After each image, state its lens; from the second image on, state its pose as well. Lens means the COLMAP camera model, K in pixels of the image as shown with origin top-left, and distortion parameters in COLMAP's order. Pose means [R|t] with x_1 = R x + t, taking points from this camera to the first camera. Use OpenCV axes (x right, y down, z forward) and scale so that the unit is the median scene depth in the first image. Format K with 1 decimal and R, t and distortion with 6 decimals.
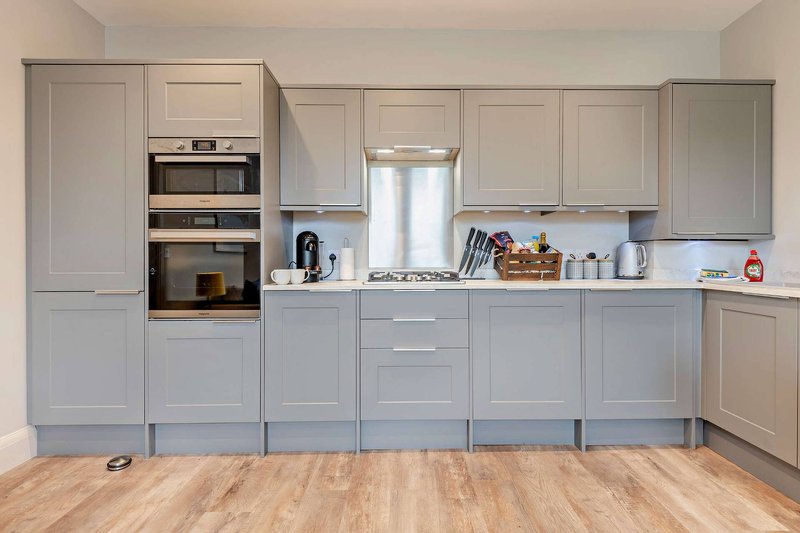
lens RADIAL K [[395.9, 0, 402.8], [0, 395.9, 258.4], [0, 0, 1]] dist [0.002073, -0.005567]
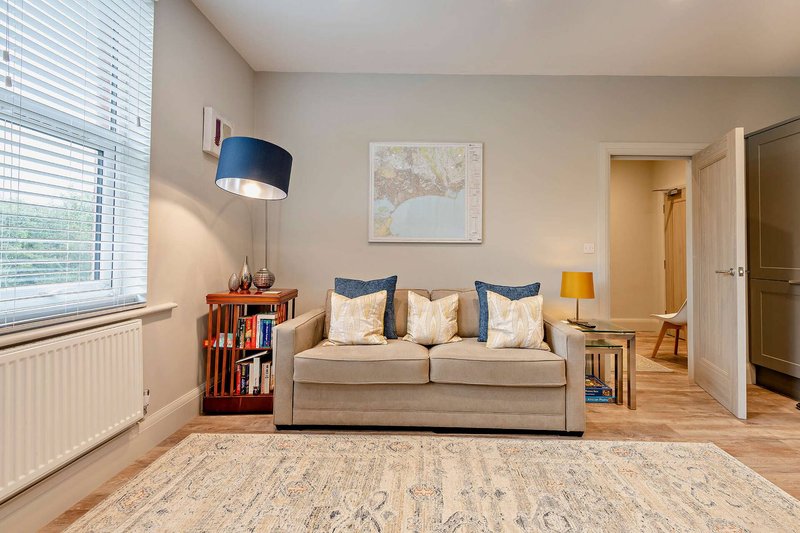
lens RADIAL K [[365.7, 0, 423.7], [0, 365.7, 248.1], [0, 0, 1]] dist [0.019959, -0.007746]
pose [[-0.004492, -0.012892, -0.999907, 0.557629], [-0.010447, 0.999863, -0.012844, -0.005003], [0.999935, 0.010388, -0.004626, -0.310418]]
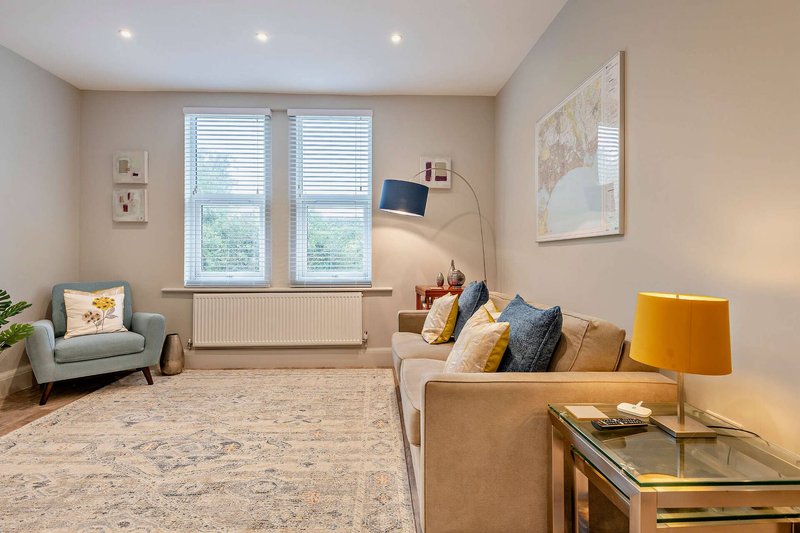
lens RADIAL K [[395.9, 0, 394.1], [0, 395.9, 256.6], [0, 0, 1]] dist [0.002073, -0.005567]
pose [[-0.998781, 0.002536, -0.049303, -0.387993], [0.002629, 0.999995, -0.001832, 0.002527], [0.049298, -0.001959, -0.998782, 0.814294]]
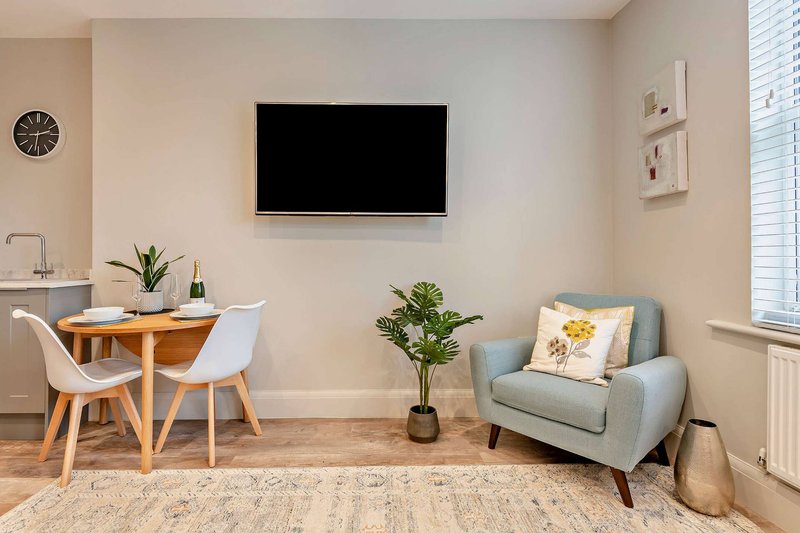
lens RADIAL K [[392.7, 0, 392.8], [0, 392.7, 257.9], [0, 0, 1]] dist [0.013392, -0.007466]
pose [[-0.023955, 0.008468, 0.999677, -0.298311], [0.001923, 0.999963, -0.008424, 0.007639], [-0.999711, 0.001721, -0.023970, -0.265305]]
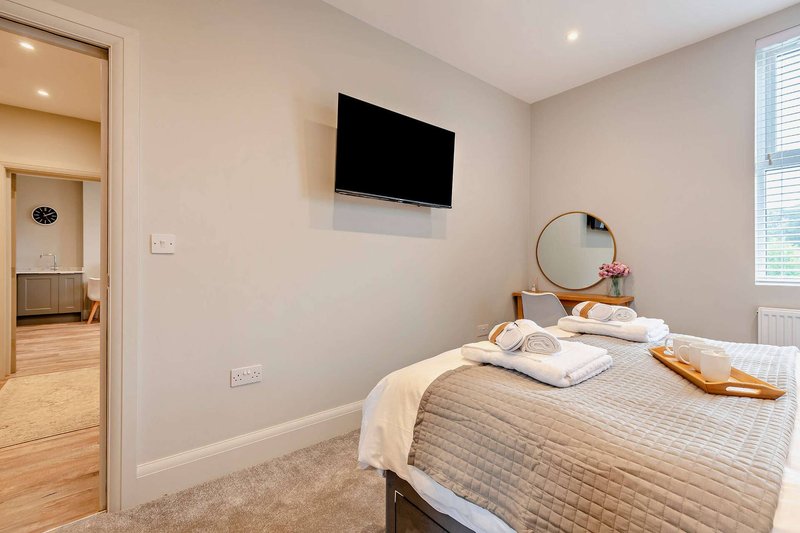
lens RADIAL K [[365.7, 0, 397.5], [0, 365.7, 263.3], [0, 0, 1]] dist [0.019959, -0.007746]
pose [[-0.631744, 0.003934, 0.775167, -3.270146], [0.001278, 0.999991, -0.004033, 0.011396], [-0.775176, -0.001557, -0.631744, 0.521742]]
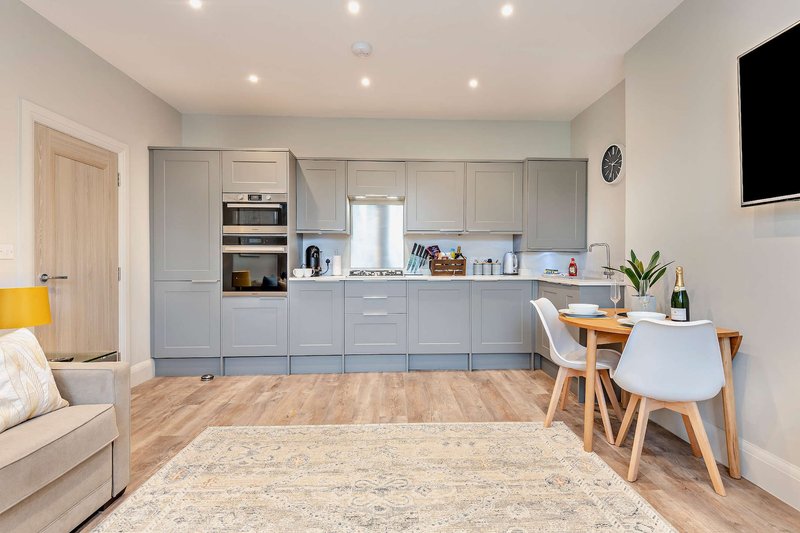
lens RADIAL K [[392.7, 0, 401.9], [0, 392.7, 265.1], [0, 0, 1]] dist [0.013392, -0.007466]
pose [[0.999730, 0.002737, 0.023056, 0.106929], [-0.003053, 0.999902, 0.013676, -0.011910], [-0.023016, -0.013742, 0.999641, -0.744944]]
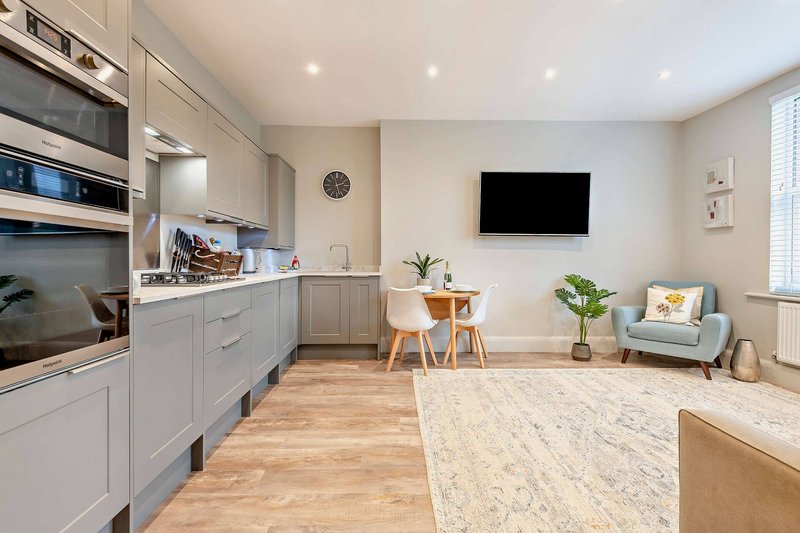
lens RADIAL K [[365.7, 0, 403.6], [0, 365.7, 262.7], [0, 0, 1]] dist [0.019959, -0.007746]
pose [[-0.035422, -0.004415, 0.999363, -0.996707], [-0.002715, 0.999987, 0.004322, 0.005097], [-0.999369, -0.002560, -0.035434, 0.559084]]
